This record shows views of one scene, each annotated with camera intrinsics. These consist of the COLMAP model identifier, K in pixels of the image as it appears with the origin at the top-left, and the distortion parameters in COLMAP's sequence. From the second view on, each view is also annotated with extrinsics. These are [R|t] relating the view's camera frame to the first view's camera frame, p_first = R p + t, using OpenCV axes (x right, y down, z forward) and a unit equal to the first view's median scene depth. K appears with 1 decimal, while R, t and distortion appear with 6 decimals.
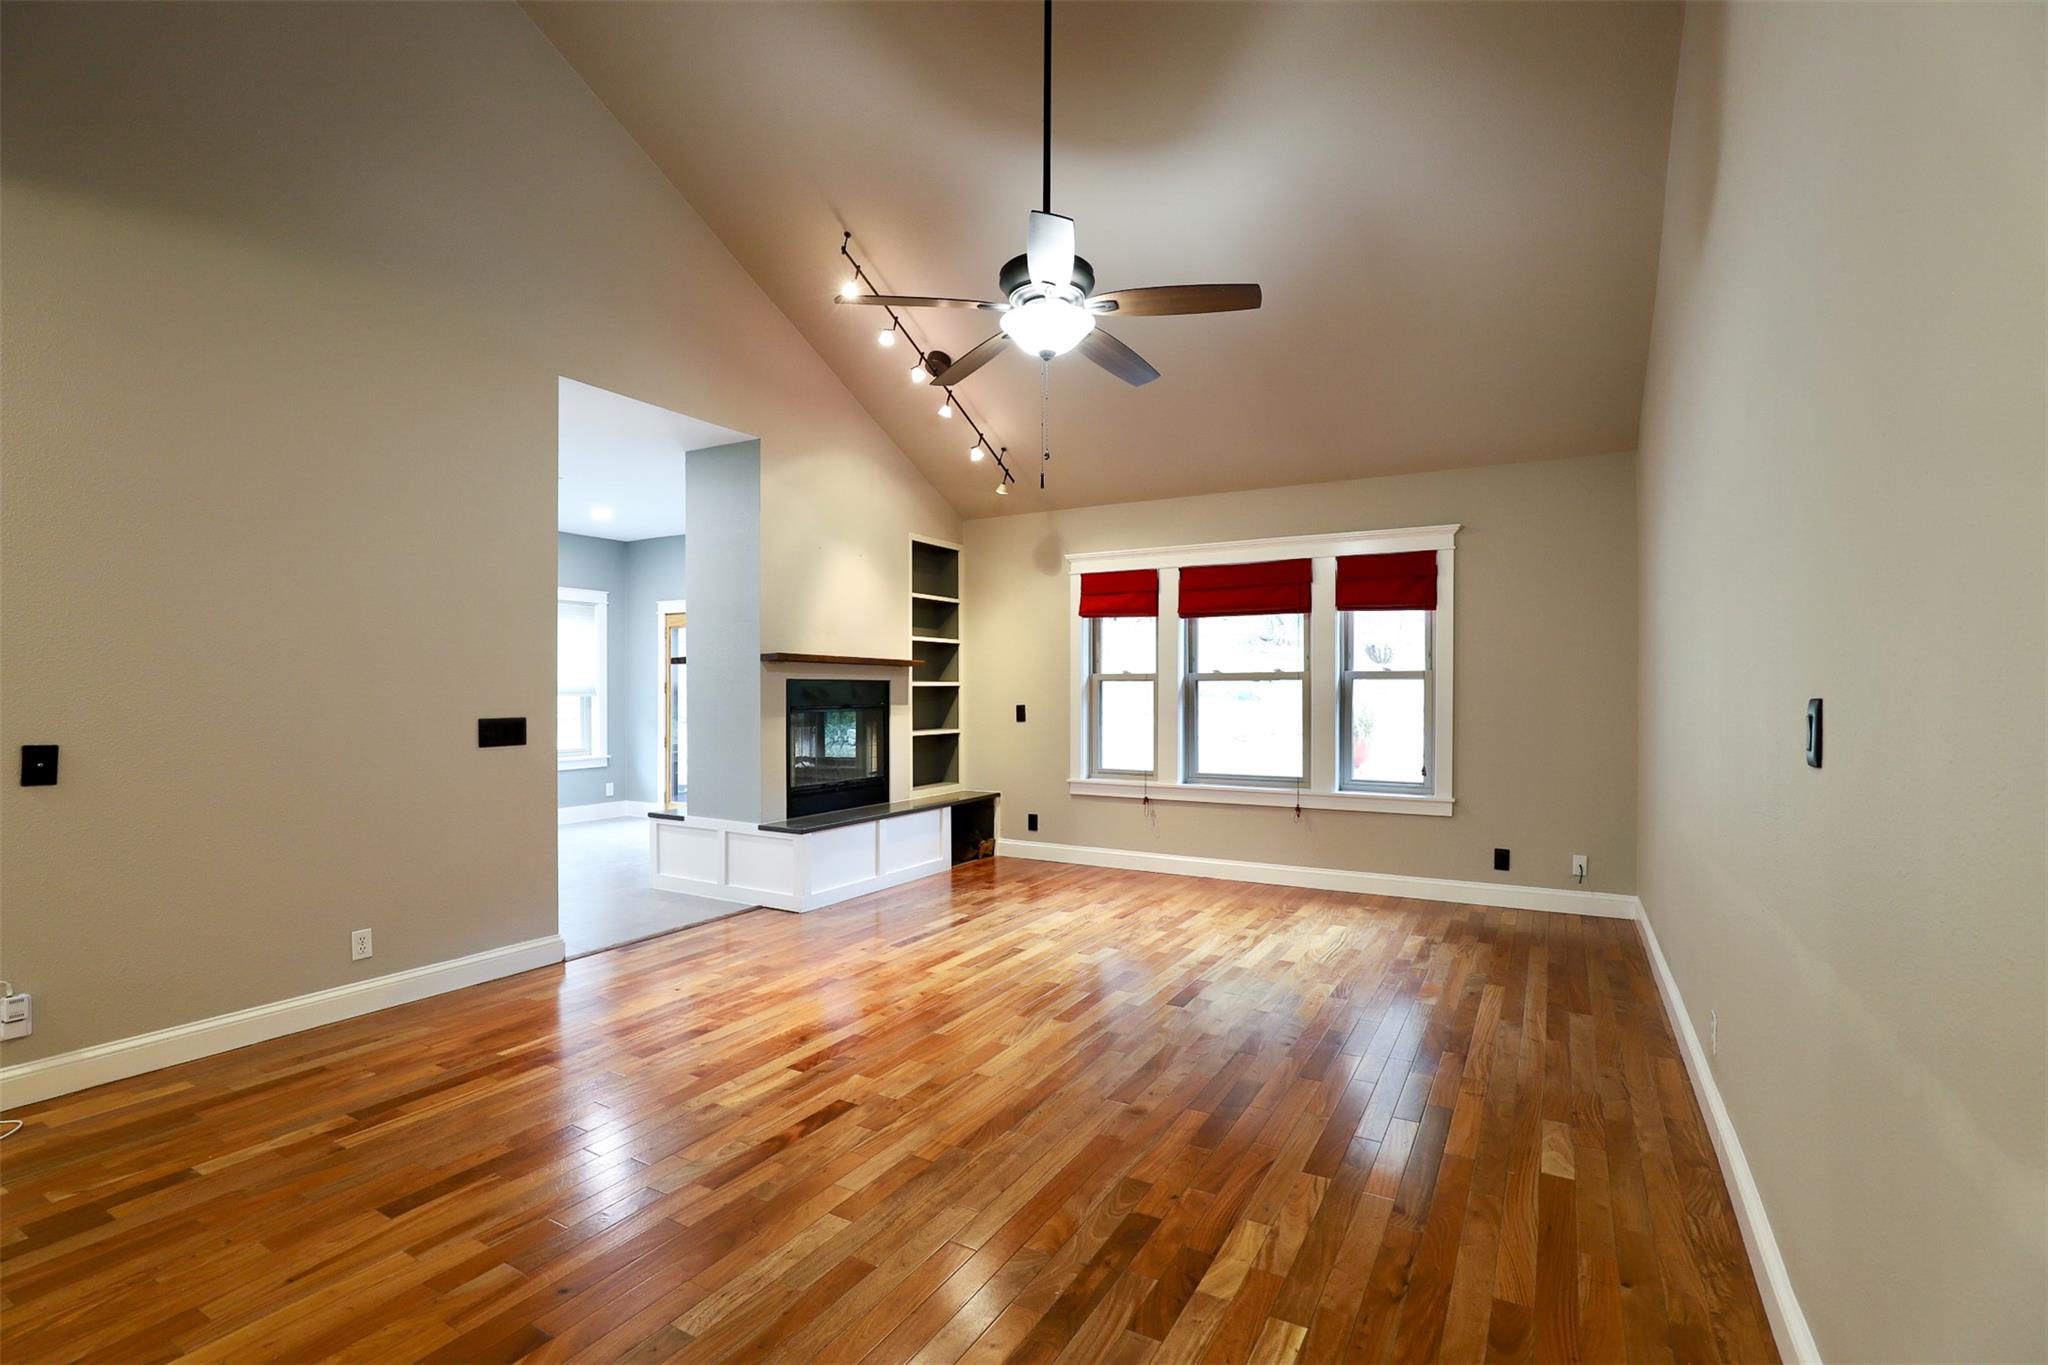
lens RADIAL K [[963.4, 0, 1035.6], [0, 963.4, 696.9], [0, 0, 1]] dist [-0.021720, -0.000271]
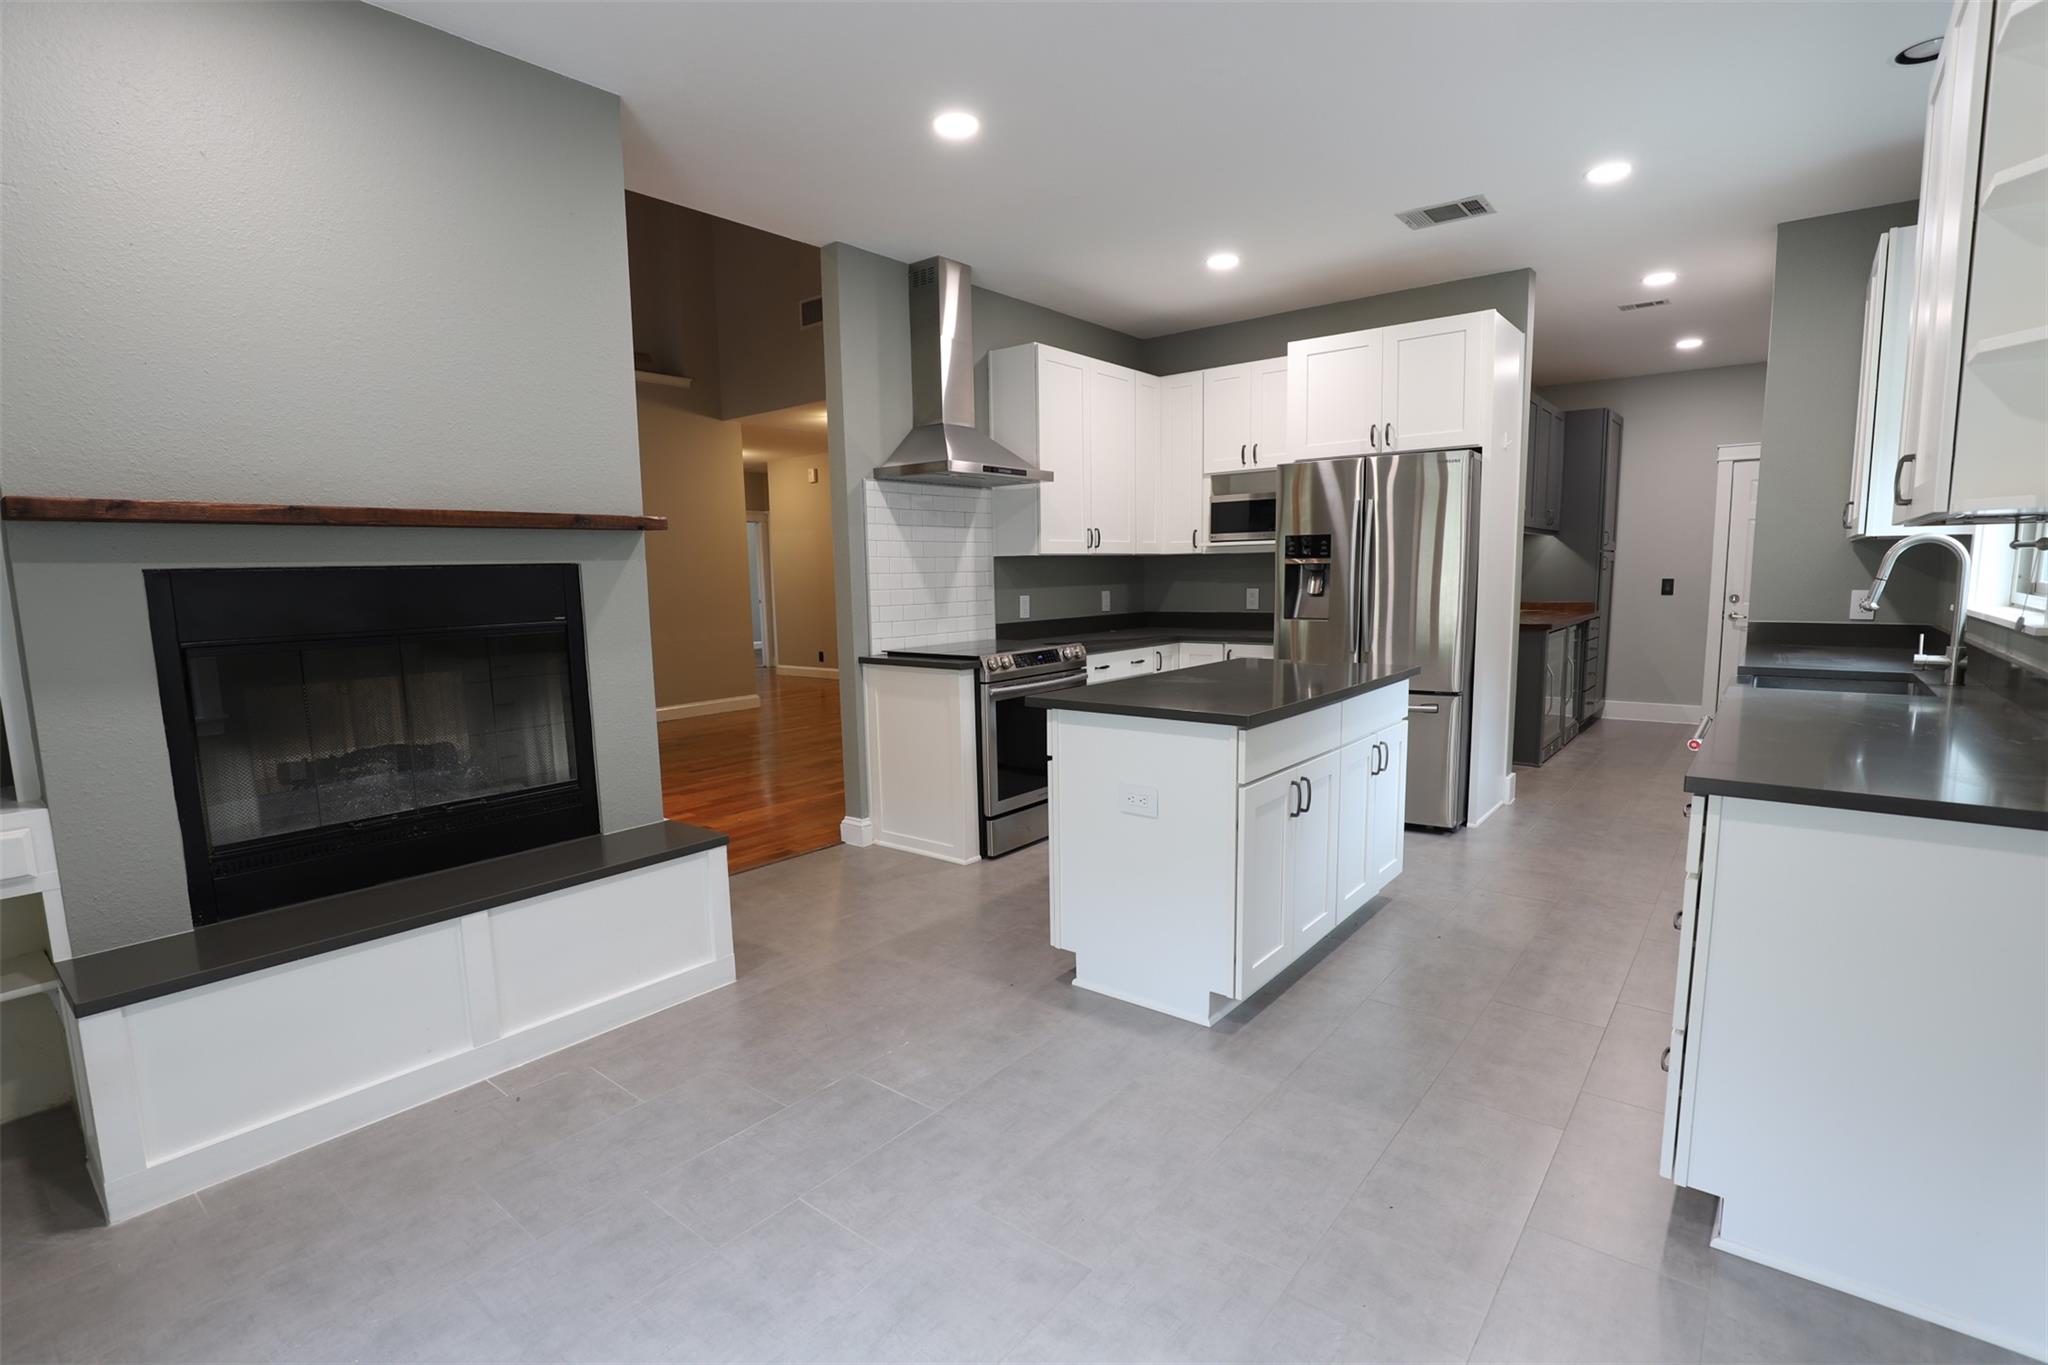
lens RADIAL K [[963.4, 0, 1035.6], [0, 963.4, 696.9], [0, 0, 1]] dist [-0.021720, -0.000271]
pose [[0.984012, 0.001513, -0.178096, 0.128554], [0.020788, 0.992154, 0.123284, -0.006425], [0.176885, -0.125016, 0.976260, 0.610806]]
